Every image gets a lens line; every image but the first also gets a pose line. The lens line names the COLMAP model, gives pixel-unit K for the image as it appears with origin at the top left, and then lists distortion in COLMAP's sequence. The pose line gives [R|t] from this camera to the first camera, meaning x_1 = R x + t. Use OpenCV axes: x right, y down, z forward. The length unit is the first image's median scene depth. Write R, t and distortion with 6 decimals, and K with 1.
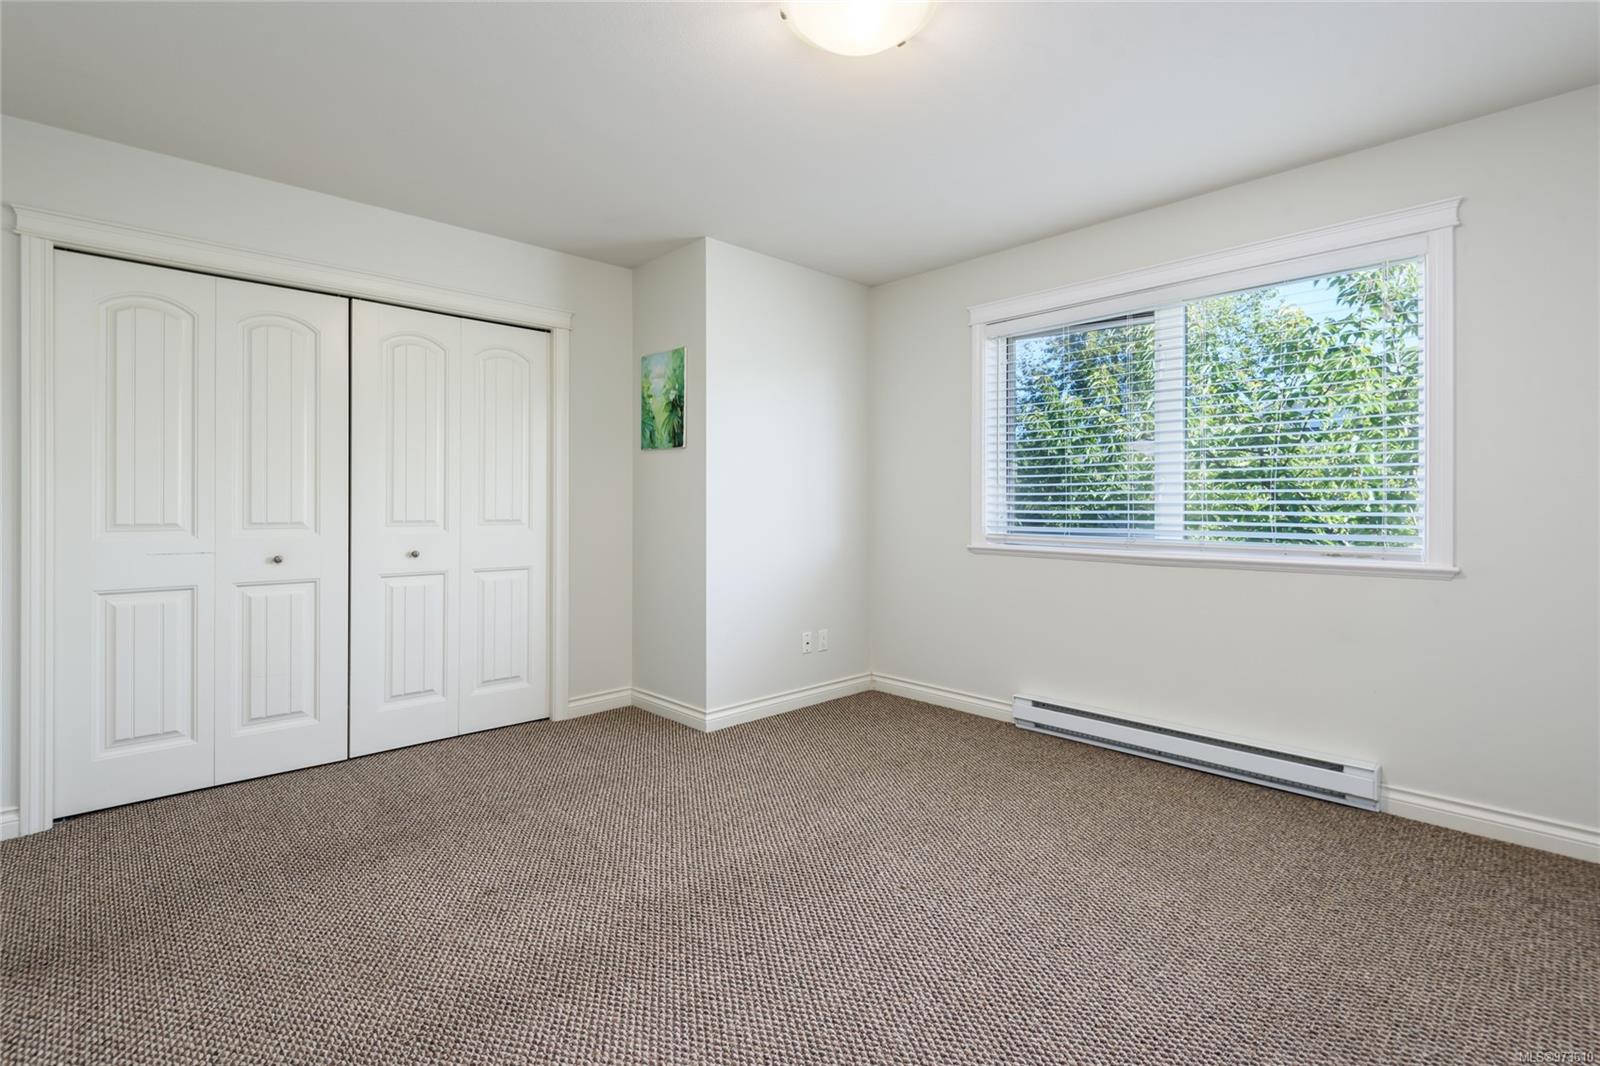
lens RADIAL K [[778.1, 0, 821.2], [0, 778.1, 513.9], [0, 0, 1]] dist [0.015681, -0.008268]
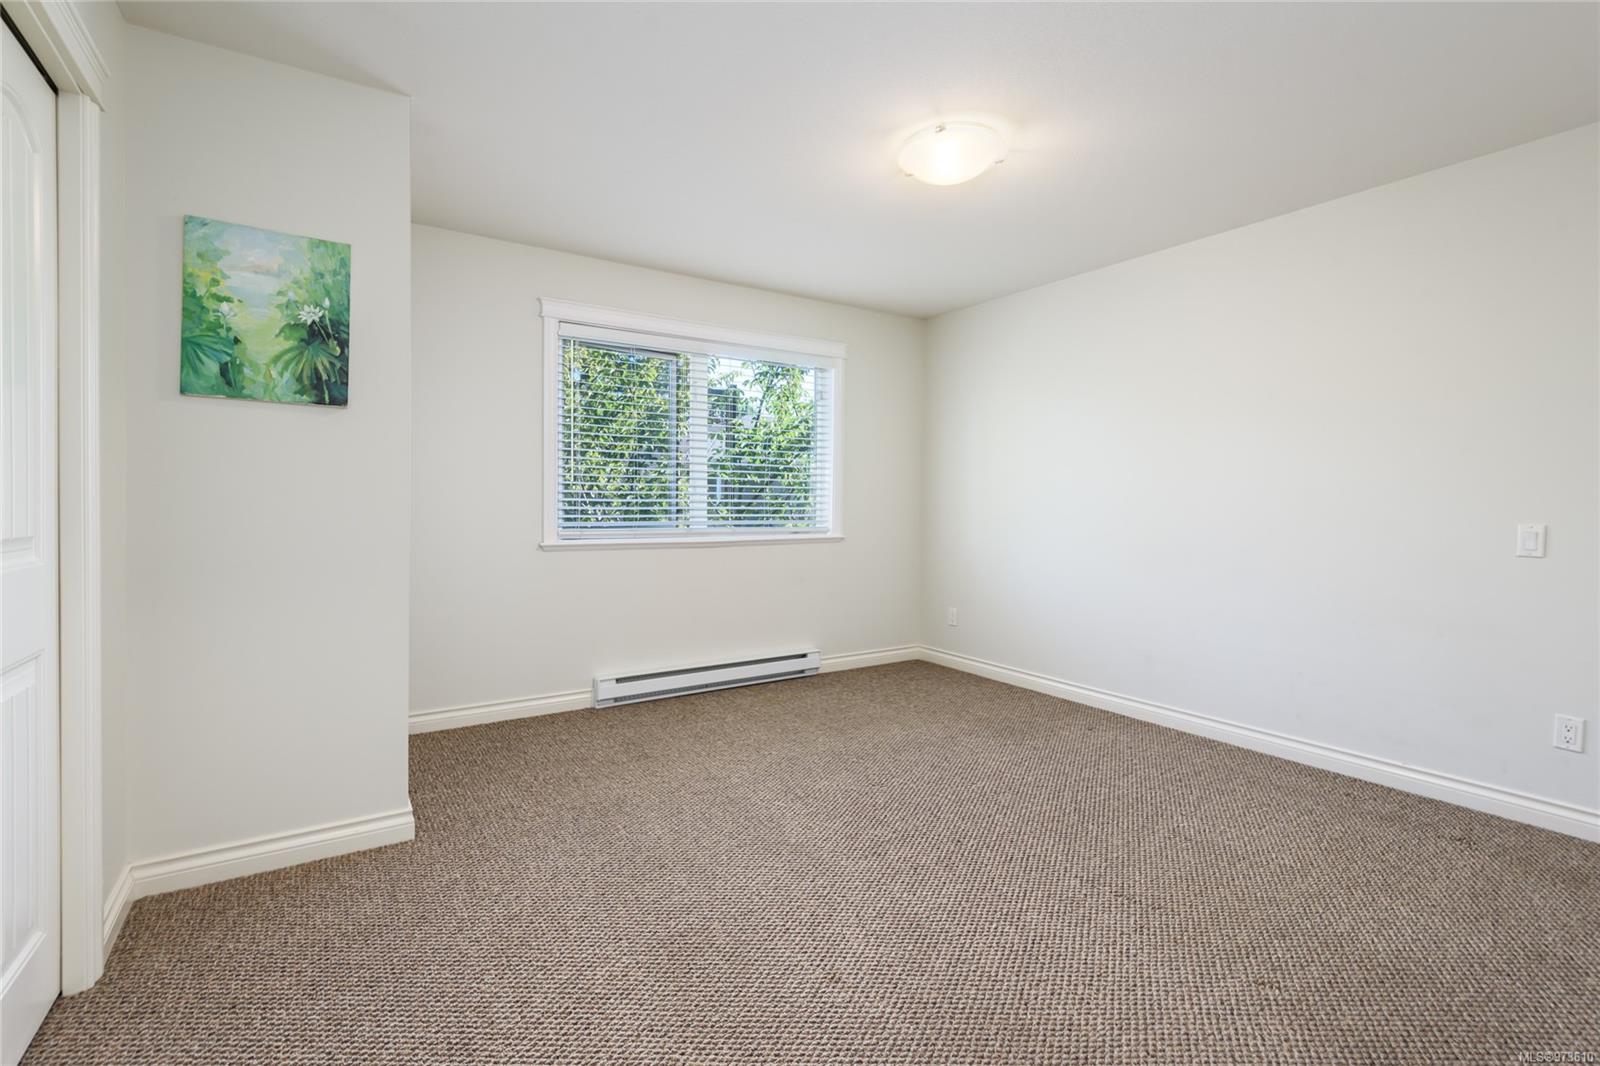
lens RADIAL K [[778.1, 0, 799.0], [0, 778.1, 524.4], [0, 0, 1]] dist [0.015681, -0.008268]
pose [[0.138550, -0.028883, 0.989934, -0.903836], [0.002479, 0.999582, 0.028818, -0.012174], [-0.990352, -0.001539, 0.138563, 0.681186]]
